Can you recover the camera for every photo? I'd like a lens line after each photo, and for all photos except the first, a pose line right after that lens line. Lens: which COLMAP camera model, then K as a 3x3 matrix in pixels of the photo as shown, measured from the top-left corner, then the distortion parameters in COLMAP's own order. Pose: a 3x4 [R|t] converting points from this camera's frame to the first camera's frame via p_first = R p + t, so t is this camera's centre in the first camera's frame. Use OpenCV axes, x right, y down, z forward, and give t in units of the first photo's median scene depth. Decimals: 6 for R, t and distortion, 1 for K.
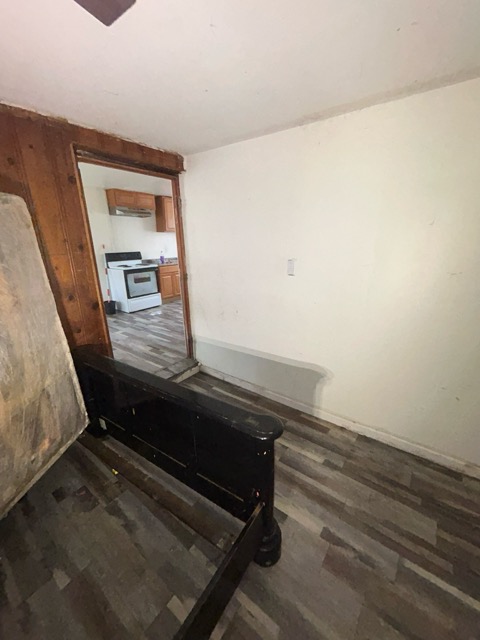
lens RADIAL K [[260.7, 0, 239.3], [0, 260.7, 321.1], [0, 0, 1]] dist [-0.002583, 0.000976]
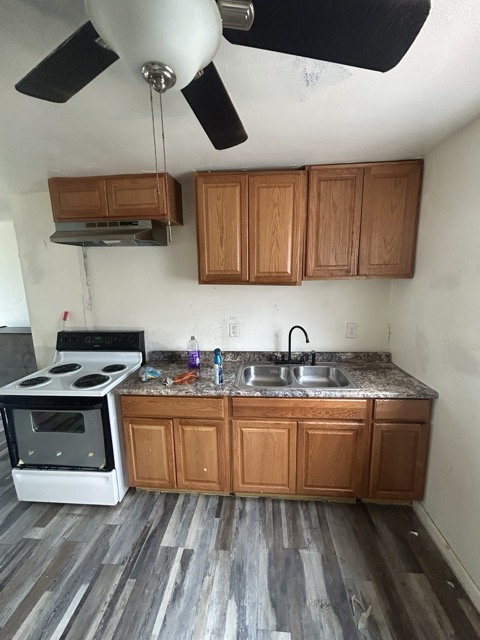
lens RADIAL K [[260.7, 0, 240.6], [0, 260.7, 318.0], [0, 0, 1]] dist [-0.002583, 0.000976]
pose [[0.538822, 0.153759, -0.828269, 0.015901], [-0.237103, 0.971136, 0.026036, -0.377762], [0.808365, 0.182356, 0.559726, 1.023979]]
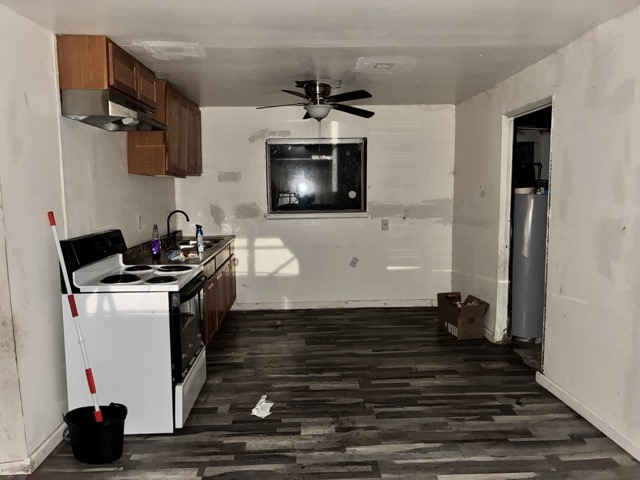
lens RADIAL K [[484.8, 0, 320.9], [0, 484.8, 236.4], [0, 0, 1]] dist [0.048200, -0.056912]
pose [[0.769681, -0.056999, 0.635879, -0.654043], [0.186341, 0.972694, -0.138360, -0.144706], [-0.610630, 0.224983, 0.759285, 0.438535]]
